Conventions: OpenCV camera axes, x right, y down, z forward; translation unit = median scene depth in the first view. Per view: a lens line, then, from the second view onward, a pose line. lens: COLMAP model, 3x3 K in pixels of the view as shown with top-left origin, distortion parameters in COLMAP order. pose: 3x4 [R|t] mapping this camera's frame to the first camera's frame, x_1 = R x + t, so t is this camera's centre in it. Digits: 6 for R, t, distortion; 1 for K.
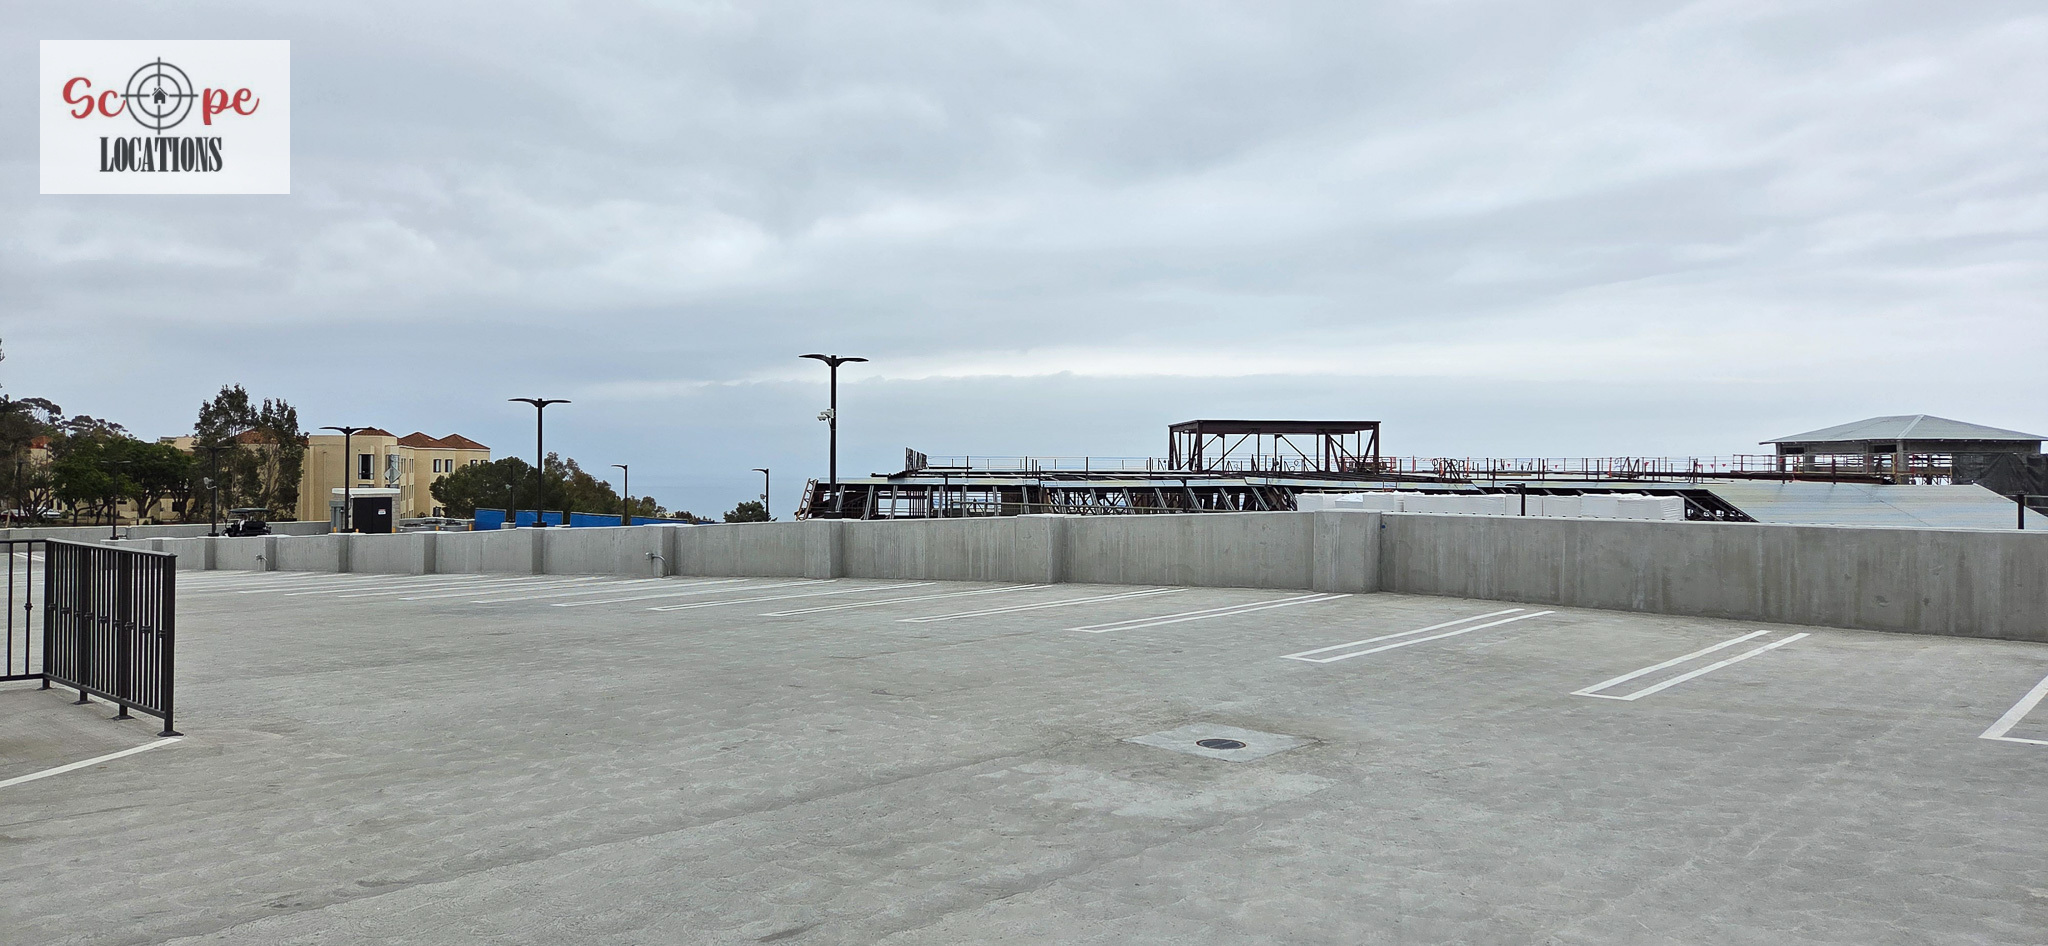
lens RADIAL K [[1357.8, 0, 1044.0], [0, 1357.8, 466.6], [0, 0, 1]] dist [0.084433, -0.073313]
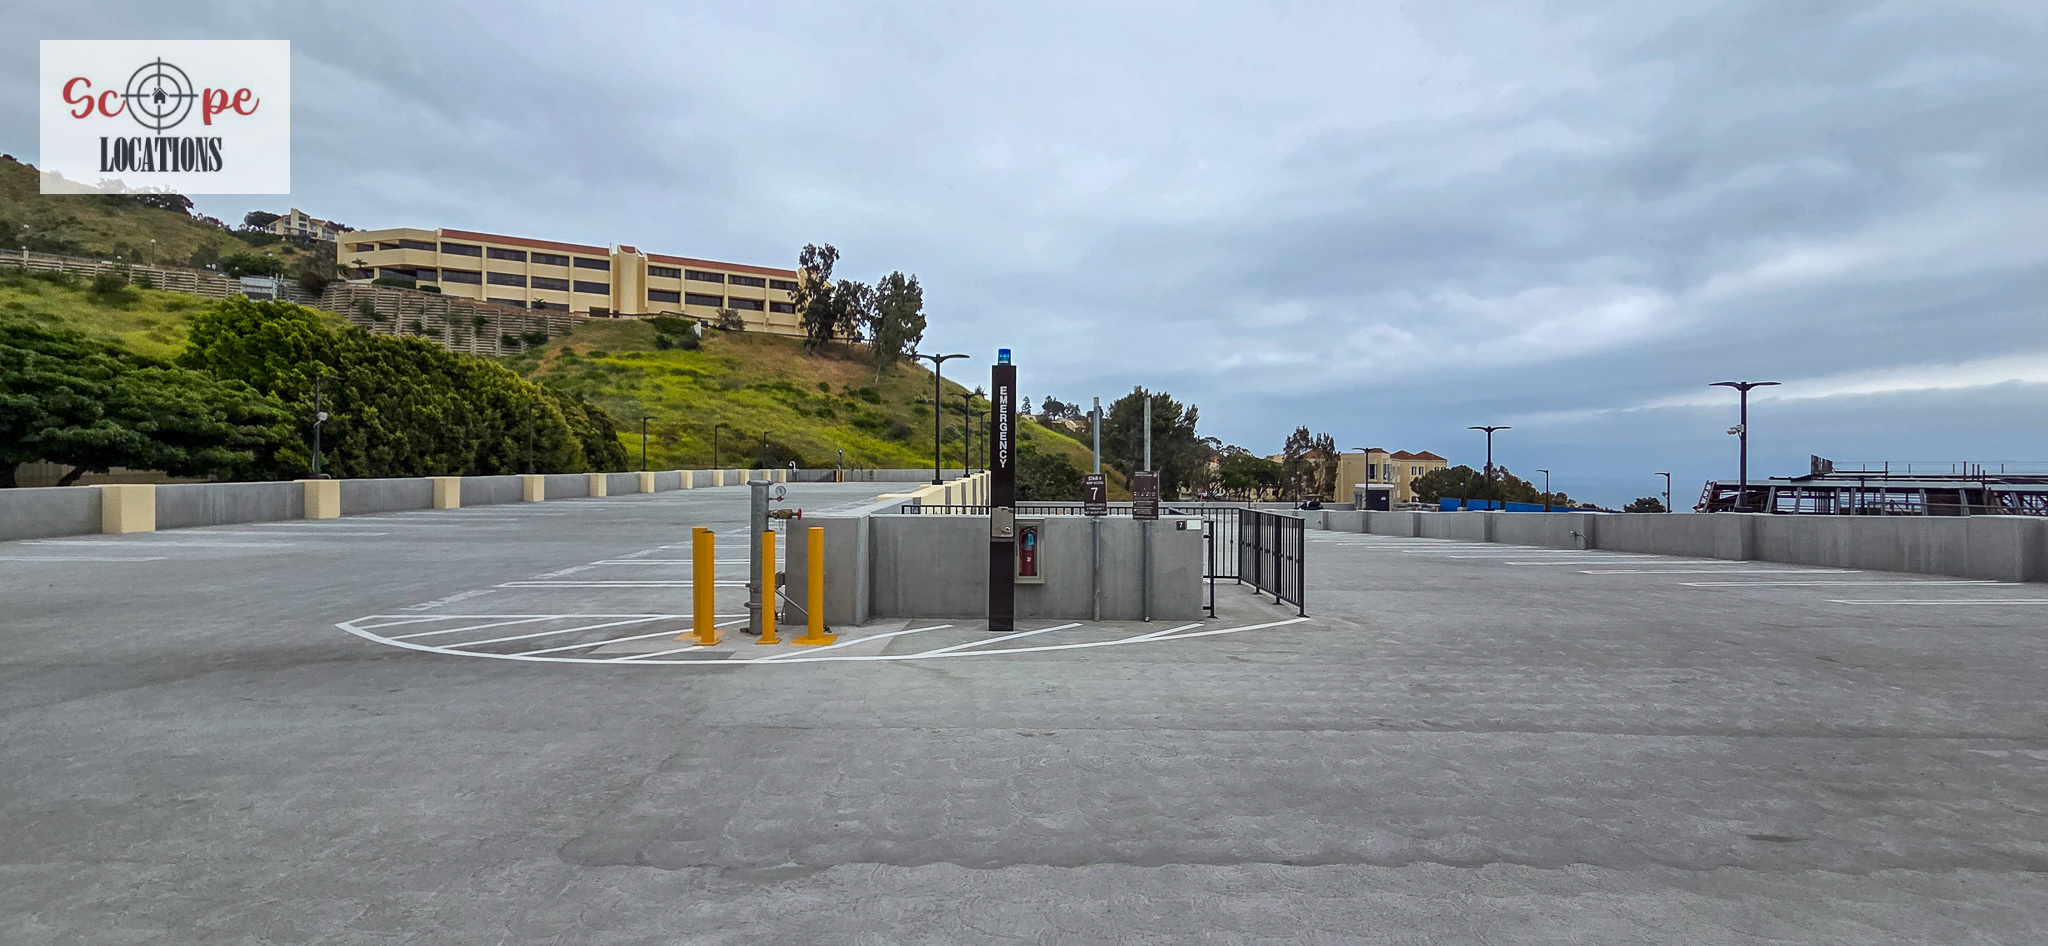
lens RADIAL K [[838.2, 0, 1015.8], [0, 838.2, 467.1], [0, 0, 1]] dist [-0.000275, -0.000369]
pose [[0.665743, -0.004335, -0.746168, -0.022970], [0.000291, 0.999985, -0.005549, 0.000477], [0.746181, 0.003477, 0.665734, -0.011543]]
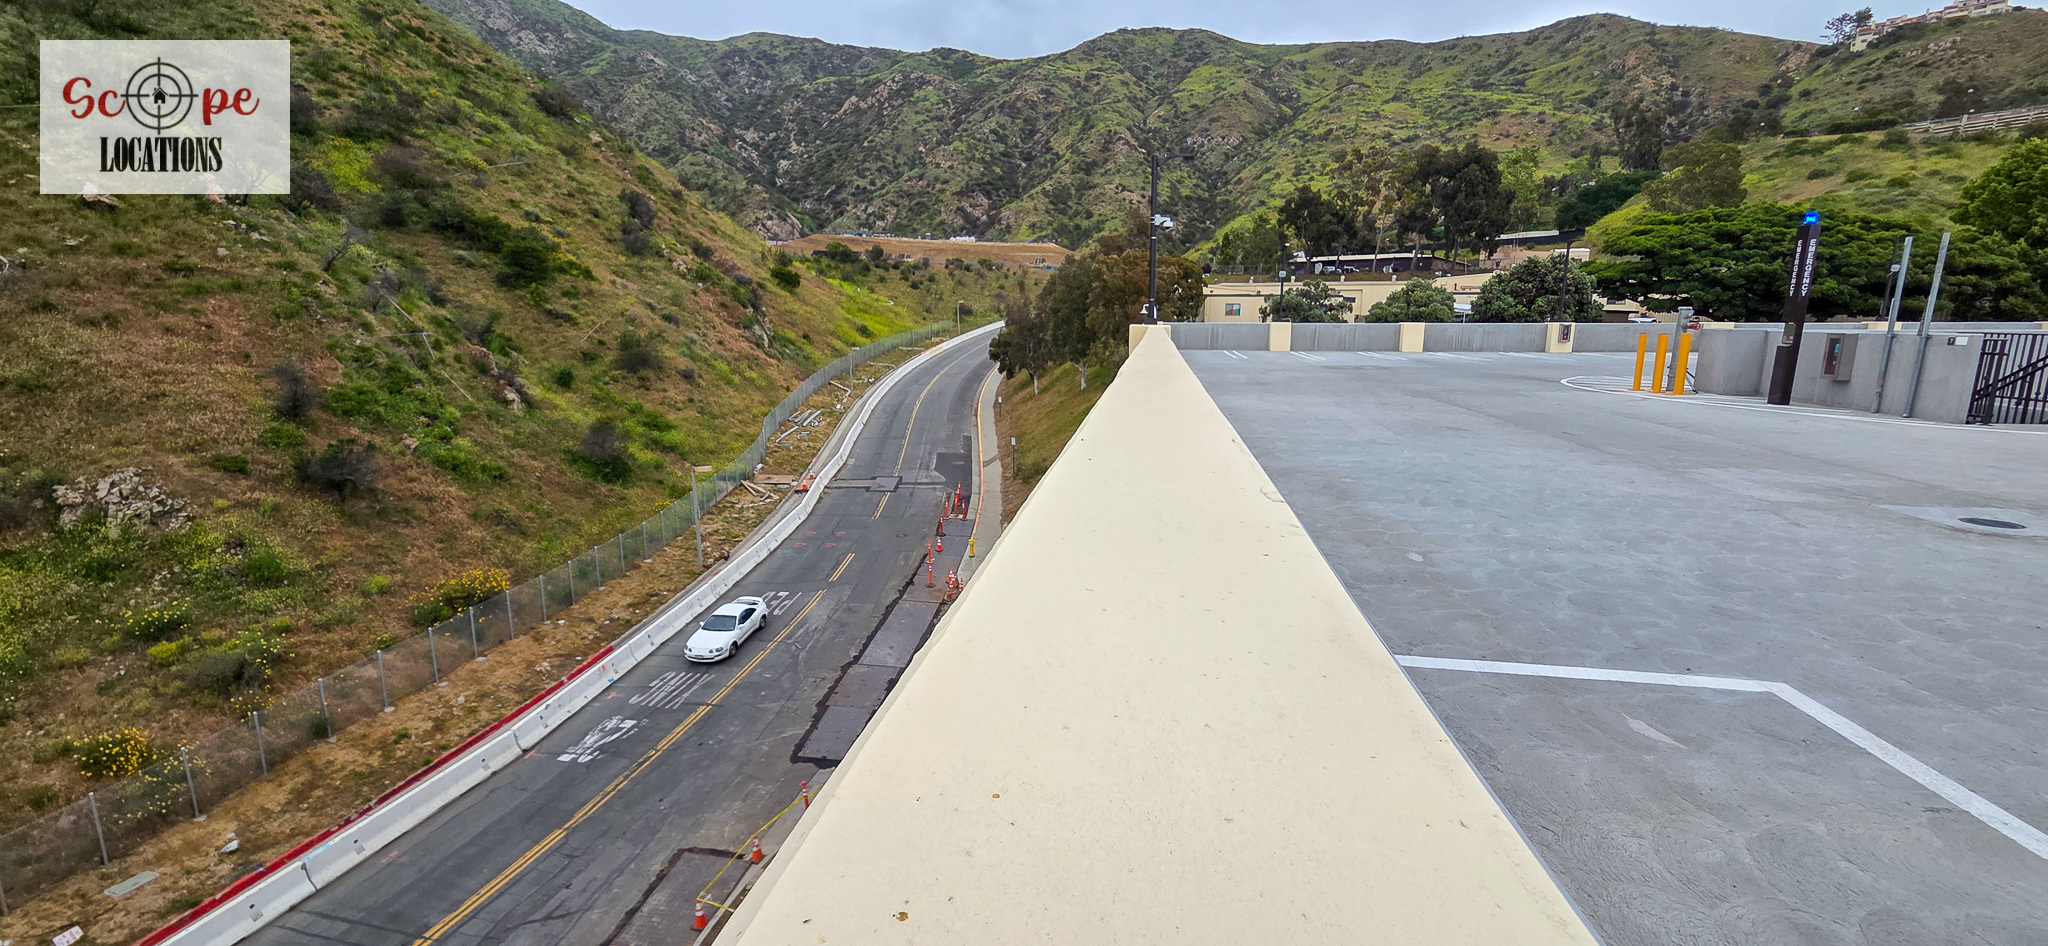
lens RADIAL K [[838.2, 0, 1021.7], [0, 838.2, 468.2], [0, 0, 1]] dist [-0.000275, -0.000369]
pose [[-0.843141, 0.086639, -0.530667, 0.518073], [-0.009629, 0.984342, 0.176006, 0.022238], [0.537607, 0.153507, -0.829105, 0.527950]]
